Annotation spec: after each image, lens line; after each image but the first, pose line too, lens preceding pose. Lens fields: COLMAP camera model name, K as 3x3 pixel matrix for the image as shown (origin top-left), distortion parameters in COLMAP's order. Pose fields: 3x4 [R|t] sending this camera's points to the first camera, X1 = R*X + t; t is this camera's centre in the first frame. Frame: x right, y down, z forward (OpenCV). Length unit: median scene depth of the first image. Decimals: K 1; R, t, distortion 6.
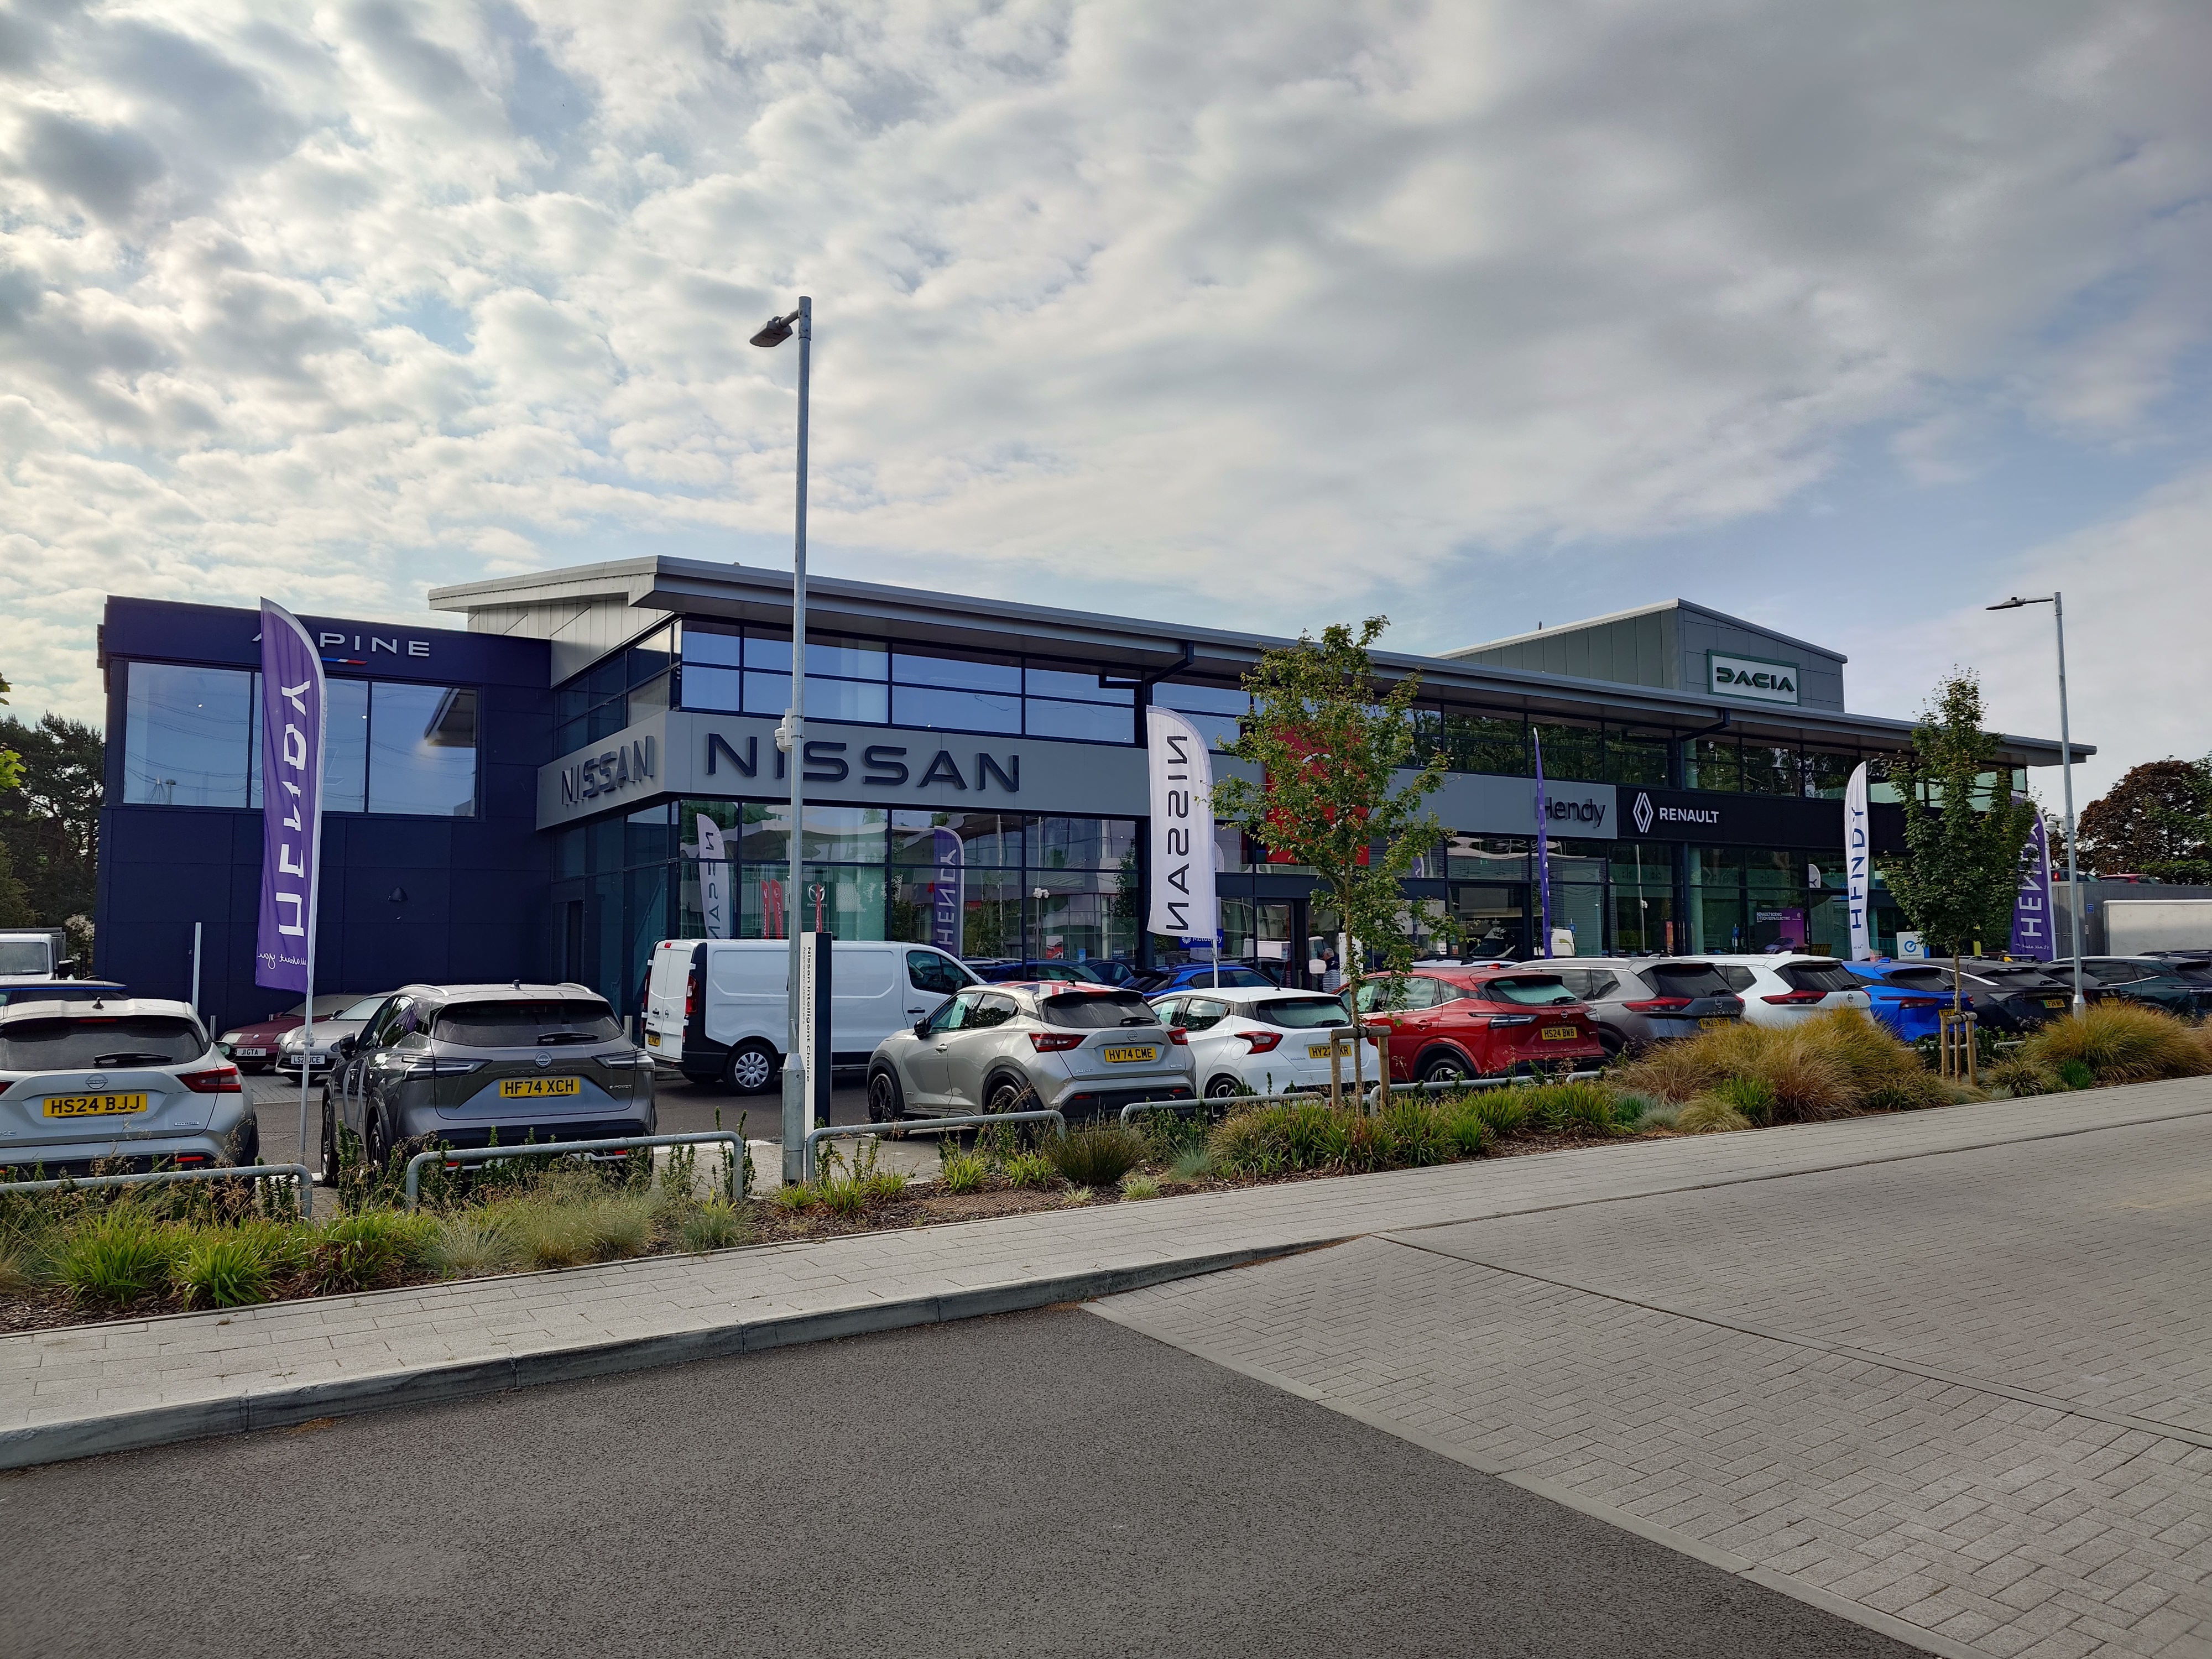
lens RADIAL K [[1565.7, 0, 1106.0], [0, 1565.7, 829.5], [0, 0, 1]] dist [-0.001015, -0.004785]
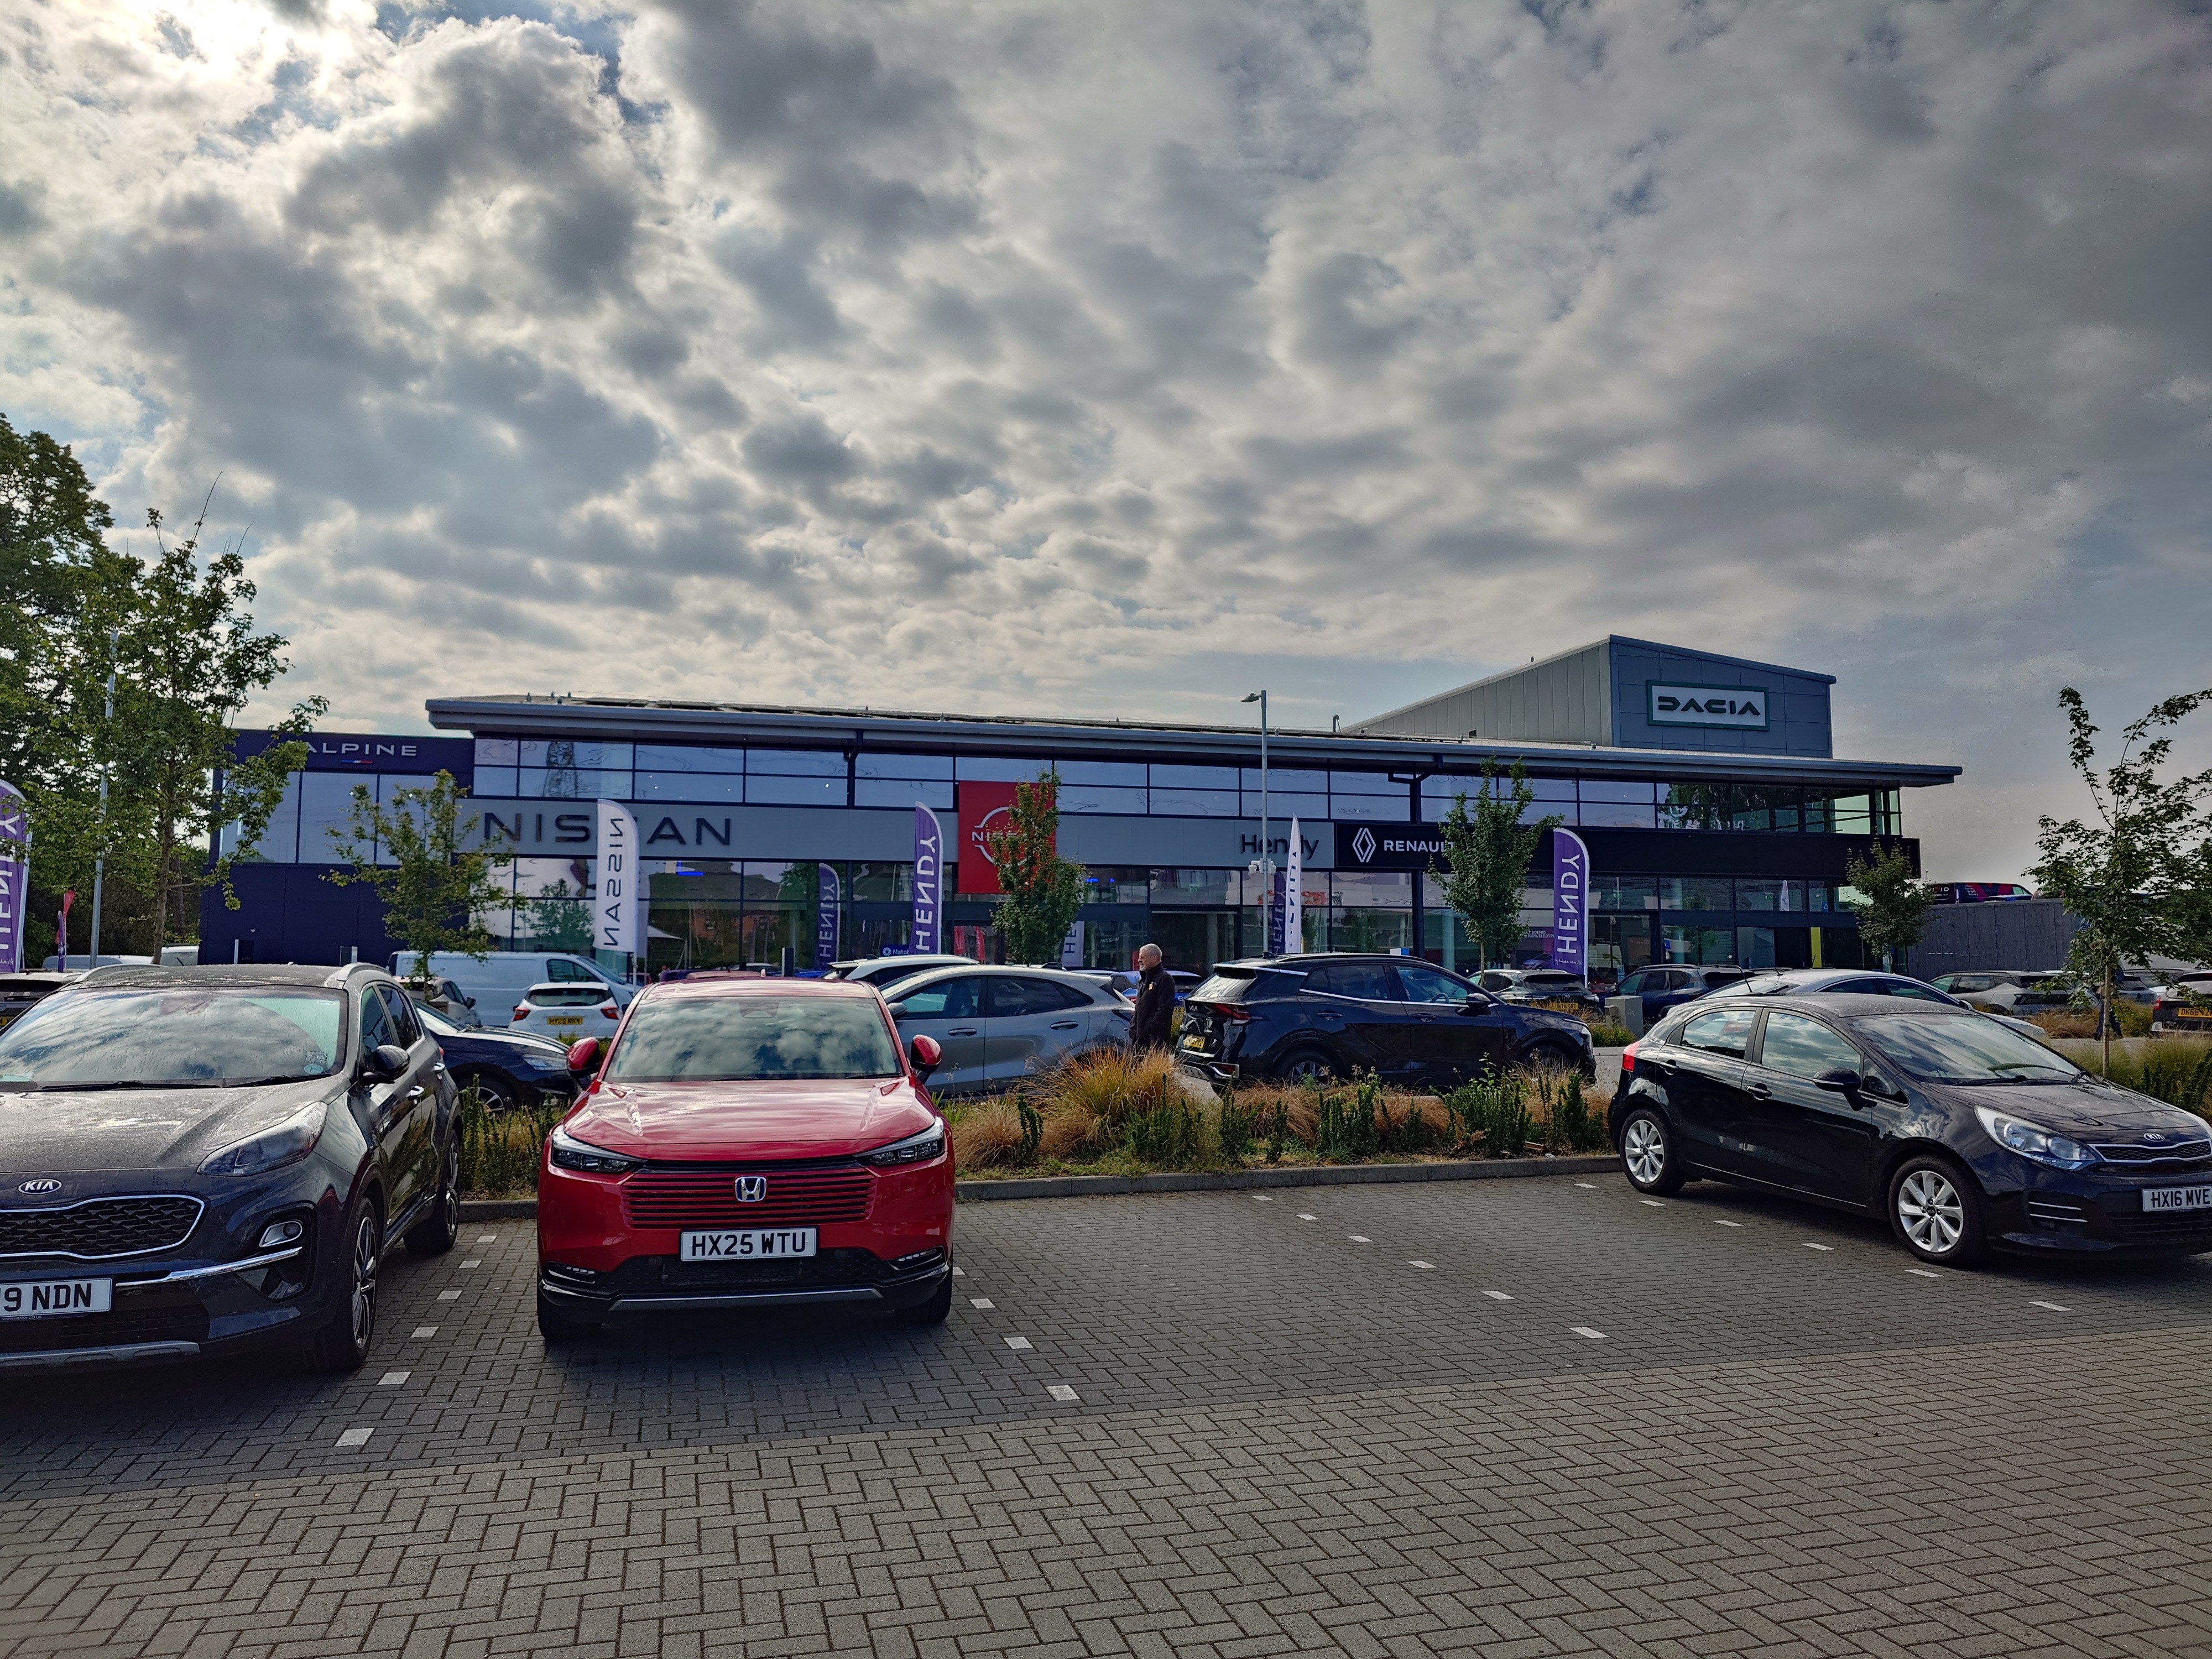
lens RADIAL K [[1565.7, 0, 1106.0], [0, 1565.7, 829.5], [0, 0, 1]] dist [-0.001015, -0.004785]
pose [[0.957046, -0.019647, -0.289269, 0.493545], [0.016849, 0.999784, -0.012160, -0.011585], [0.289445, 0.006764, 0.957171, -0.166551]]
